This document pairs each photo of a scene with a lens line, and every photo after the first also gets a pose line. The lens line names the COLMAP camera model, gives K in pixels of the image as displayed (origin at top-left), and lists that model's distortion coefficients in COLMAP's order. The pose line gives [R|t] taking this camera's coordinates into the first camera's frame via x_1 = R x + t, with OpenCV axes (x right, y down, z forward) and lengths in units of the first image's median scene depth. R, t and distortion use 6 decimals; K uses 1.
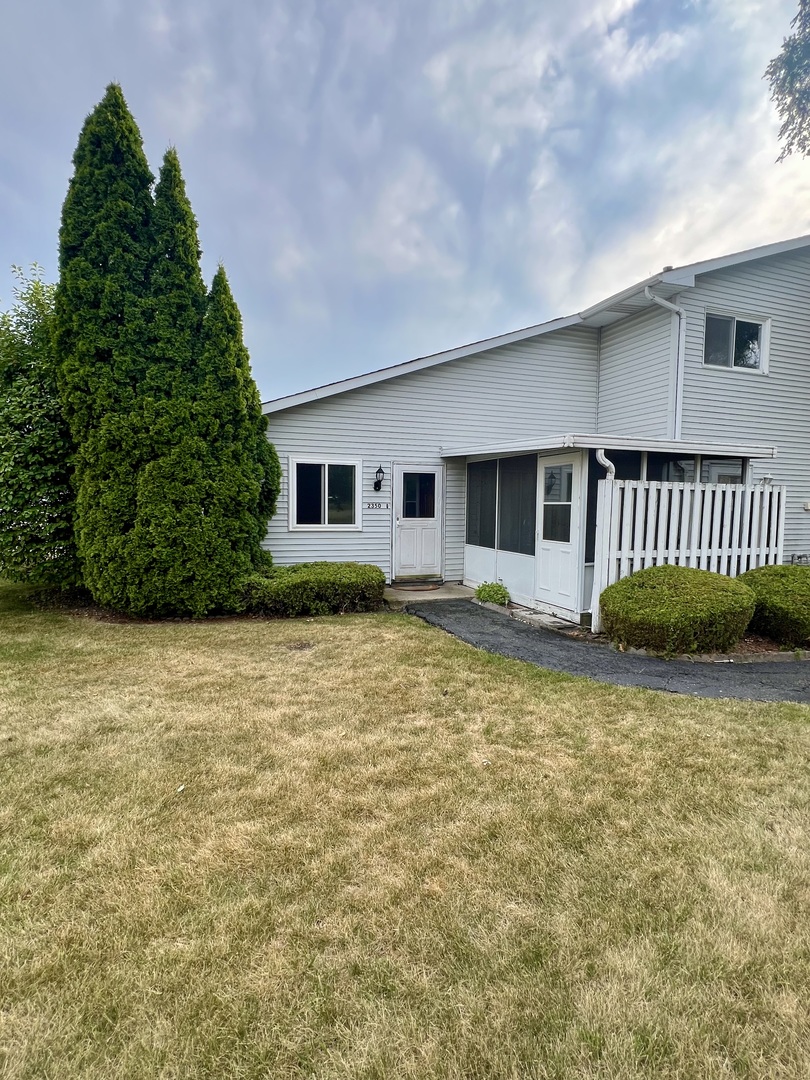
lens RADIAL K [[512.1, 0, 405.0], [0, 512.1, 540.0], [0, 0, 1]] dist [-0.001631, -0.000079]
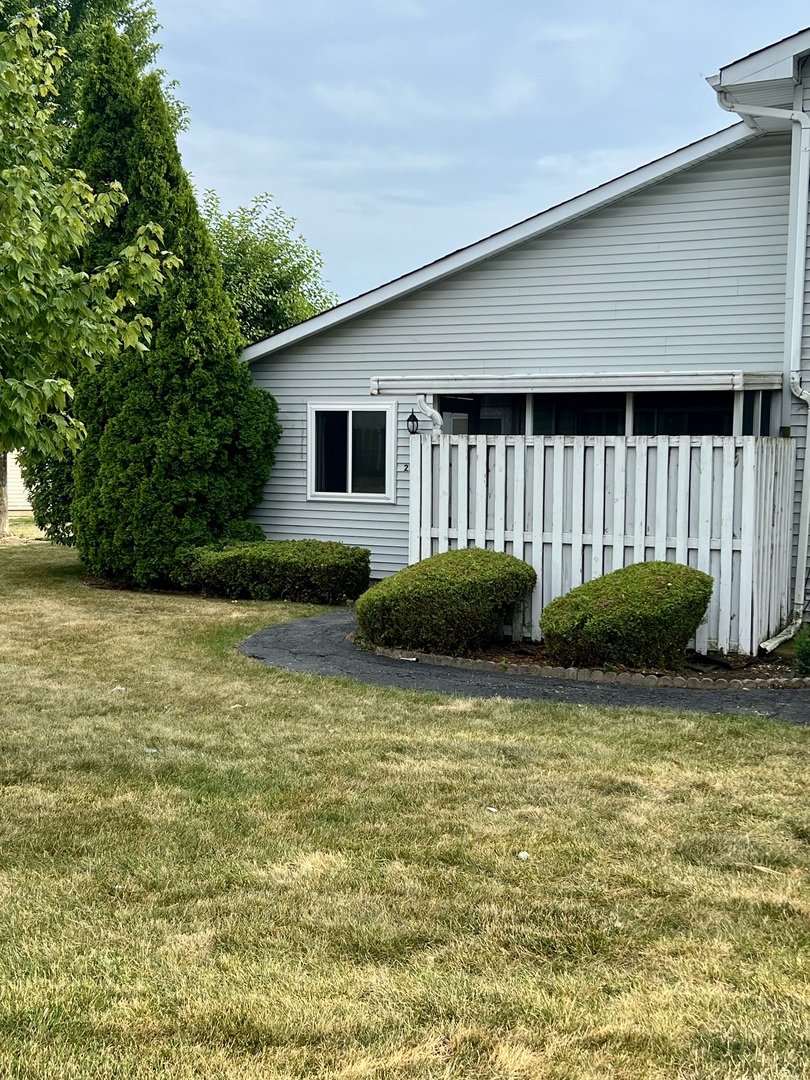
lens RADIAL K [[1372.5, 0, 405.0], [0, 1372.5, 540.0], [0, 0, 1]] dist [0.025710, 0.013934]
pose [[0.743530, 0.043336, -0.667297, 1.248442], [-0.053908, 0.998534, 0.004781, 0.023568], [0.666526, 0.032418, 0.744777, -0.409735]]
